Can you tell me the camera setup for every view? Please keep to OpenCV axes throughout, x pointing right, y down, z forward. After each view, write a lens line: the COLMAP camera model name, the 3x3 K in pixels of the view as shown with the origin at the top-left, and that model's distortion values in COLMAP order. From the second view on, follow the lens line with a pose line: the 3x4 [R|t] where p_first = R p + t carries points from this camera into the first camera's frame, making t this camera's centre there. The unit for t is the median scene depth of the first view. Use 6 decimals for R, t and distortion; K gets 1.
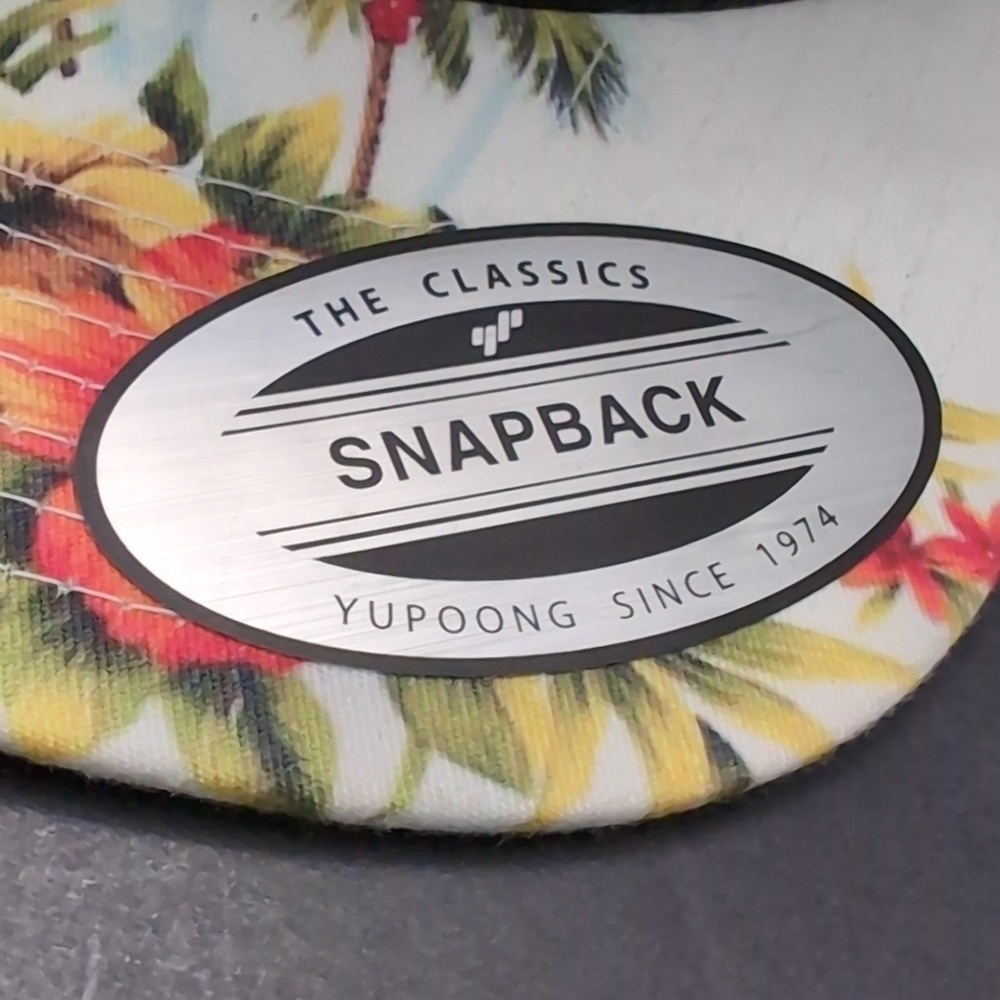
lens RADIAL K [[1879.7, 0, 500.0], [0, 1879.7, 500.0], [0, 0, 1]] dist [0.038669, -0.172269]
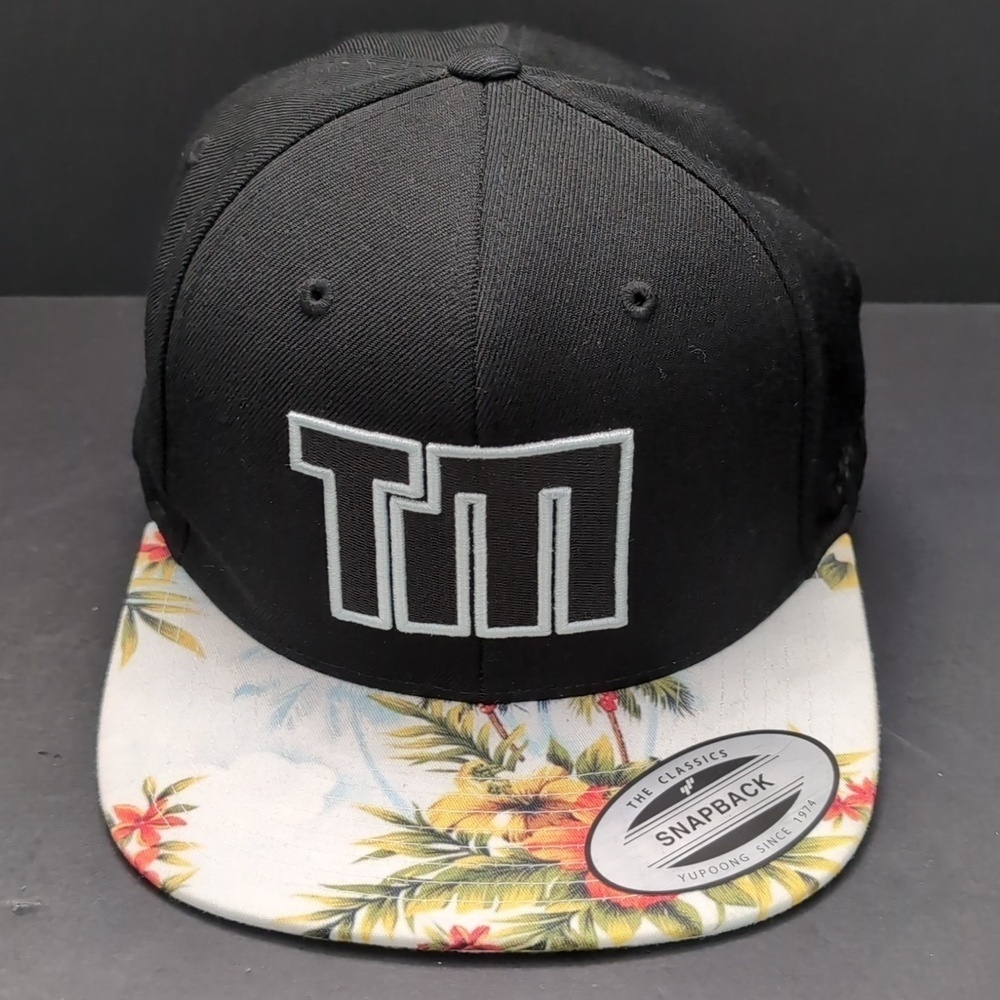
lens RADIAL K [[1757.0, 0, 580.2], [0, 1757.0, 500.2], [0, 0, 1]] dist [-0.017320, -1.292059]
pose [[0.930895, -0.355203, 0.085235, -0.242832], [0.364318, 0.885823, -0.287384, 0.253913], [0.026576, 0.298577, 0.954016, -1.863672]]
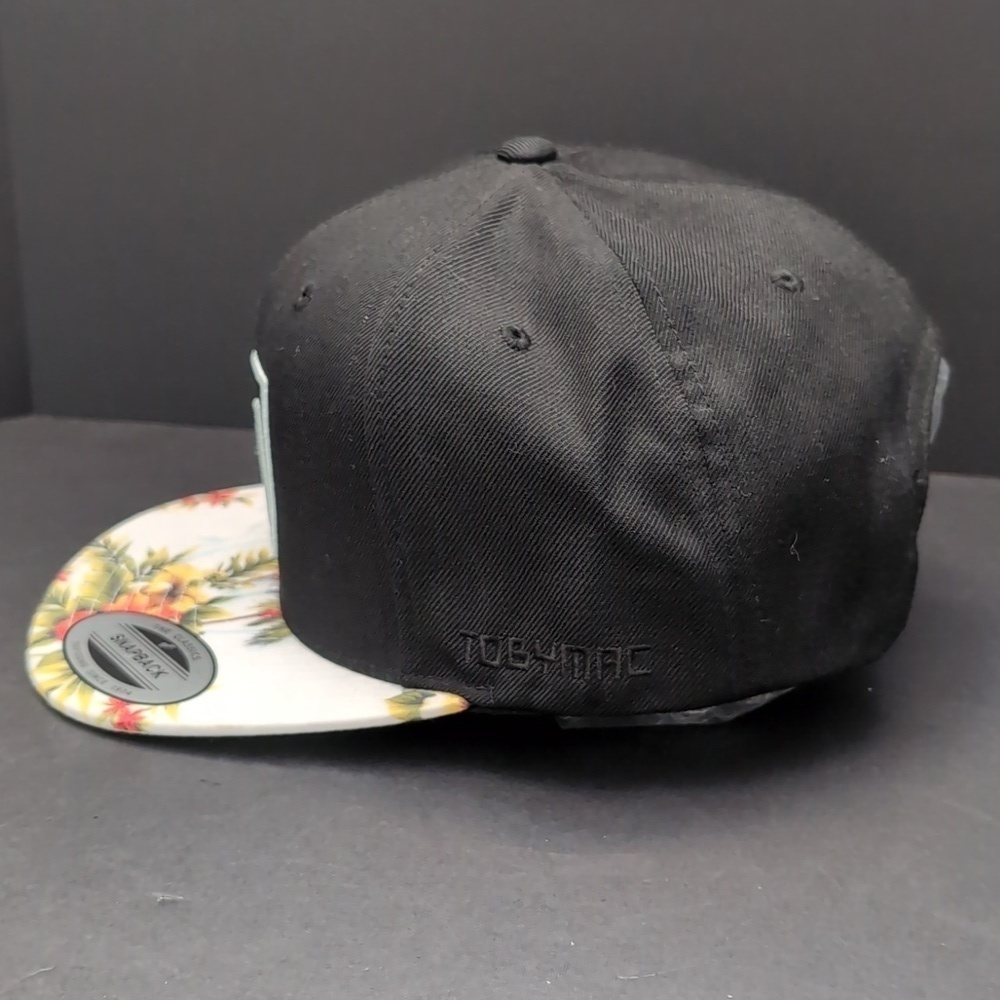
lens RADIAL K [[1757.0, 0, 580.2], [0, 1757.0, 500.2], [0, 0, 1]] dist [-0.017320, -1.292059]
pose [[0.239307, 0.096774, -0.966109, 3.669127], [-0.734247, 0.669096, -0.114852, -0.505988], [0.635305, 0.736848, 0.231175, 0.500423]]
